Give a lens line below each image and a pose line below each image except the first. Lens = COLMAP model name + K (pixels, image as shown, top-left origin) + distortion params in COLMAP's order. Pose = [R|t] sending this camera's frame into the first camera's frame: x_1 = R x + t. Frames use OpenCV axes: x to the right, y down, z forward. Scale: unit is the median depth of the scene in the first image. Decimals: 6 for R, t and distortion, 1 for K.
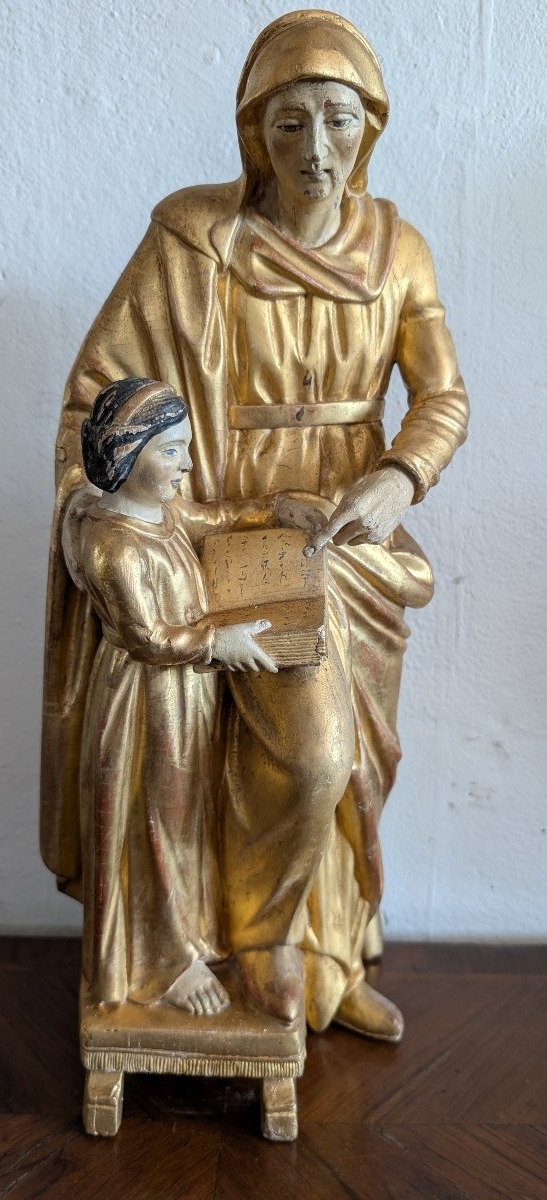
lens RADIAL K [[863.1, 0, 279.1], [0, 863.1, 602.1], [0, 0, 1]] dist [-0.011734, -0.012889]
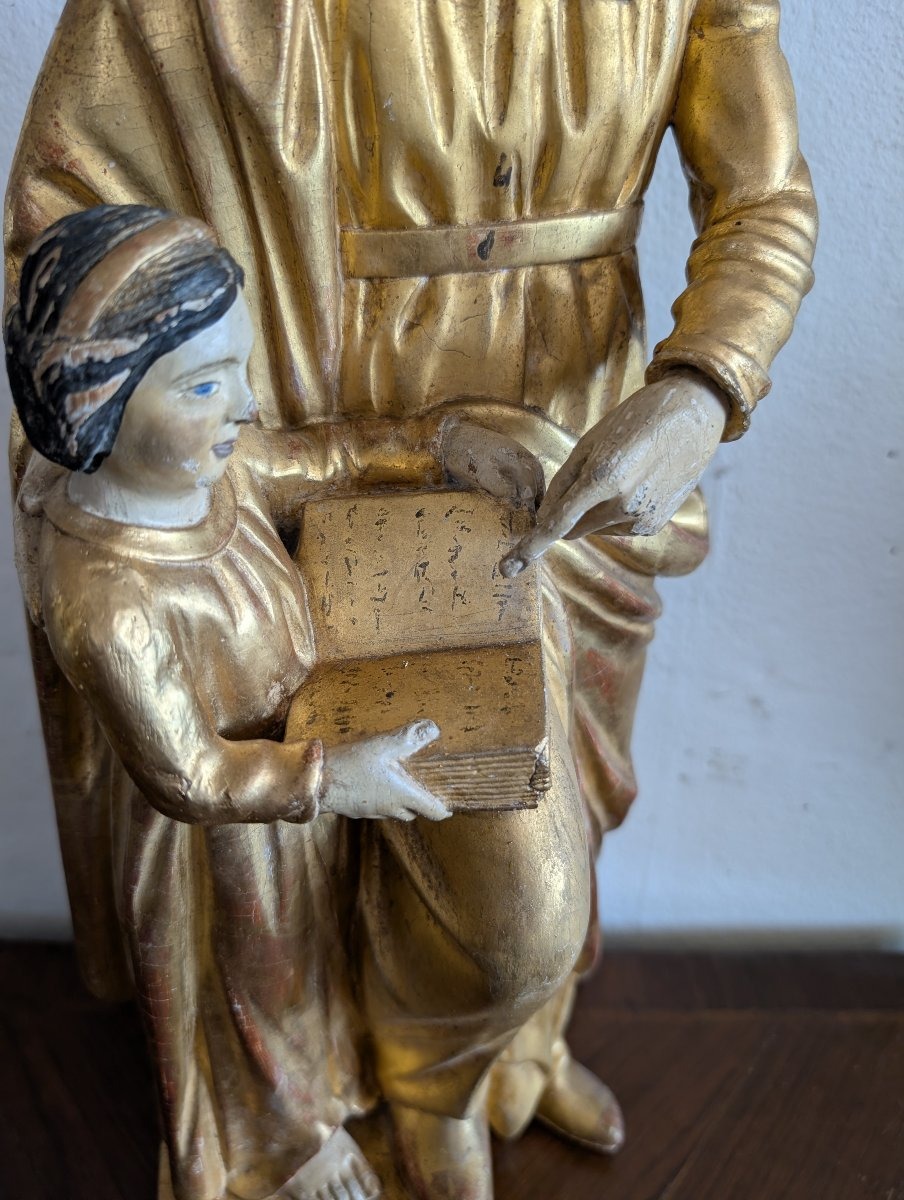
lens RADIAL K [[854.9, 0, 423.9], [0, 854.9, 551.1], [0, 0, 1]] dist [-0.032024, 0.014601]
pose [[0.999851, -0.015738, -0.007149, -0.011225], [0.017024, 0.968207, 0.249571, -0.176037], [0.002994, -0.249655, 0.968330, 0.494409]]
